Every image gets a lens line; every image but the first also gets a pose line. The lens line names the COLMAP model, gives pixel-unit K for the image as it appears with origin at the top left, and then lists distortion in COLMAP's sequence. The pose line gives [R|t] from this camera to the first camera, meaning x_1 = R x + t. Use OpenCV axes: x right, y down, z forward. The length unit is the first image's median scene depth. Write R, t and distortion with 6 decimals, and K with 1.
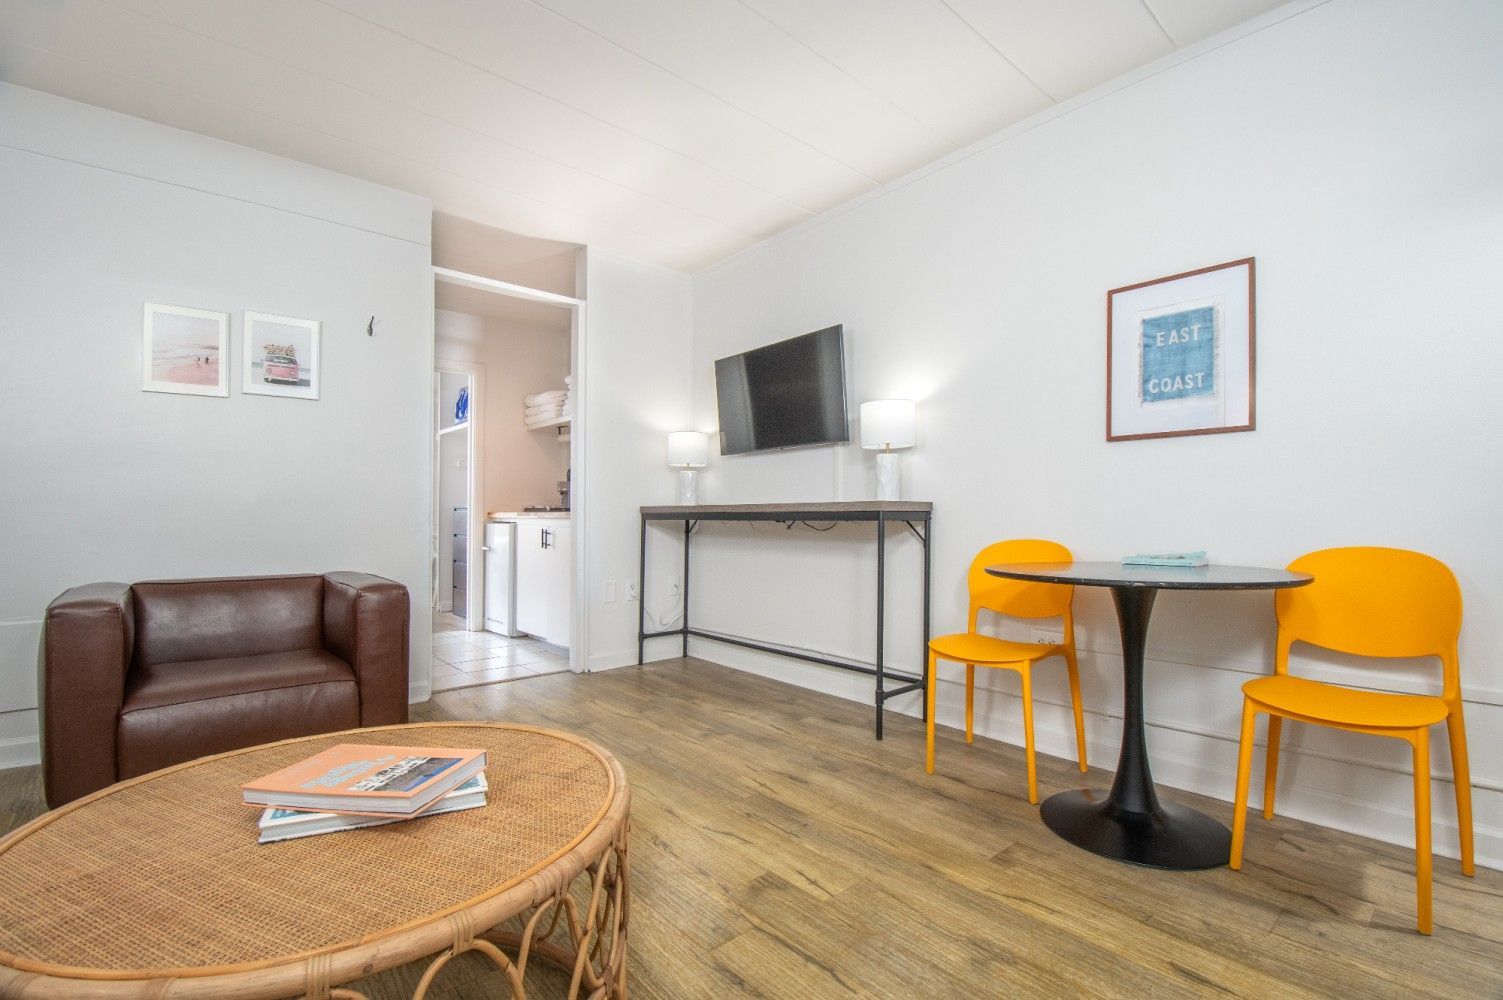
lens RADIAL K [[682.6, 0, 751.5], [0, 682.6, 500.0], [0, 0, 1]] dist [-0.003343, -0.000943]
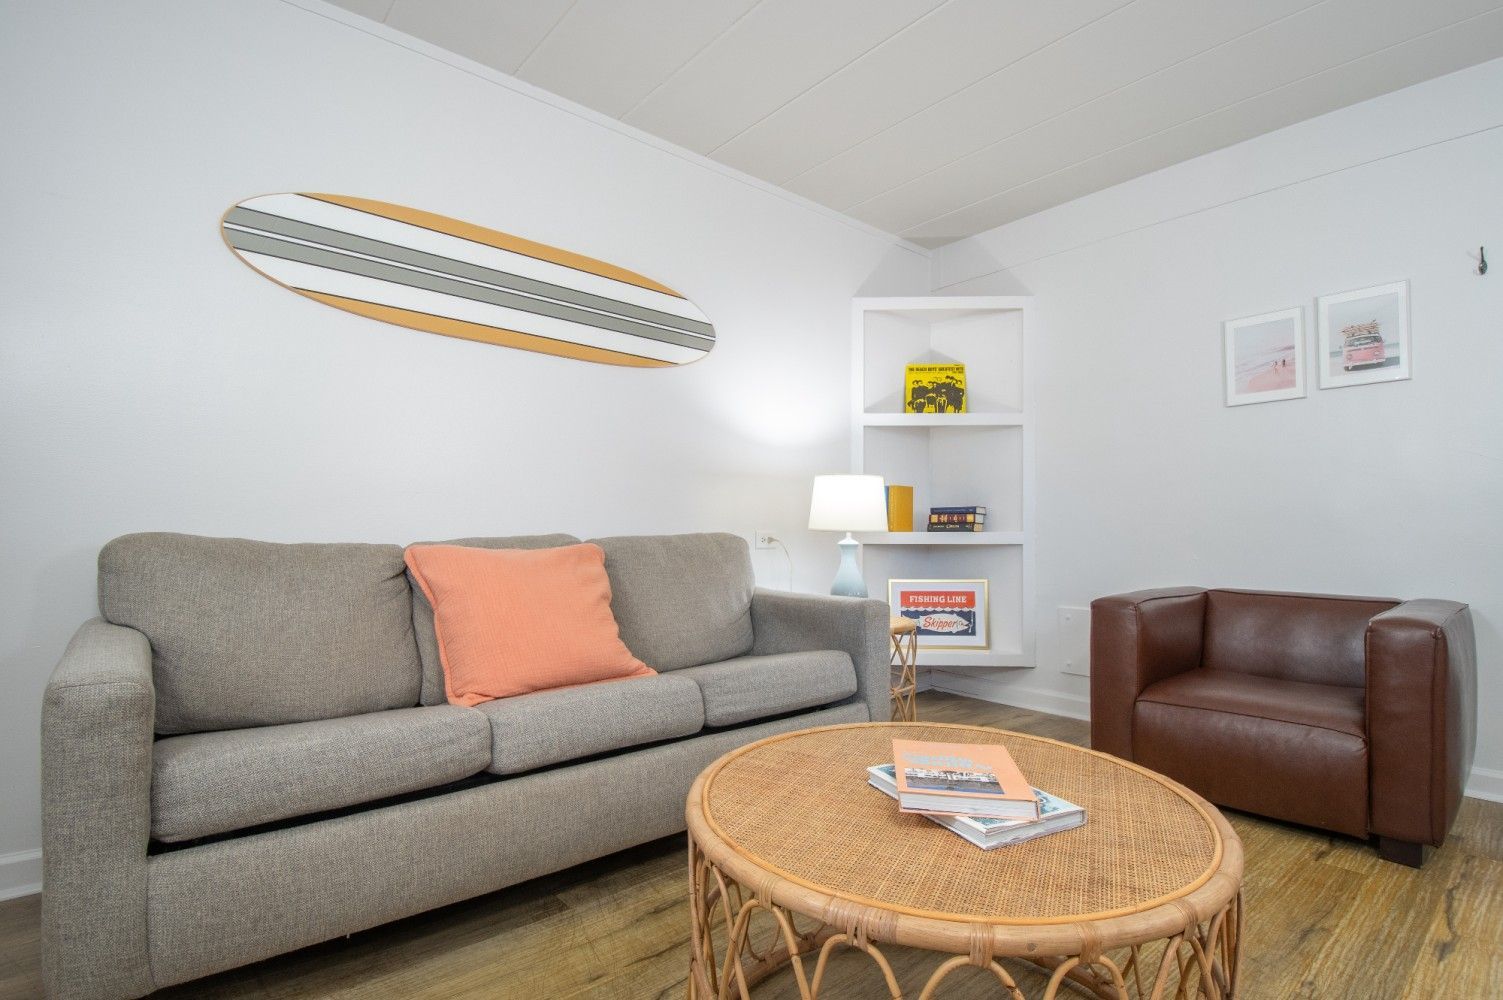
lens RADIAL K [[728.4, 0, 751.5], [0, 728.4, 500.0], [0, 0, 1]] dist [-0.003533, -0.001007]
pose [[0.004372, -0.034970, -0.999379, 0.208847], [0.018532, 0.999220, -0.034883, 0.008027], [0.999819, -0.018368, 0.005017, 0.257252]]
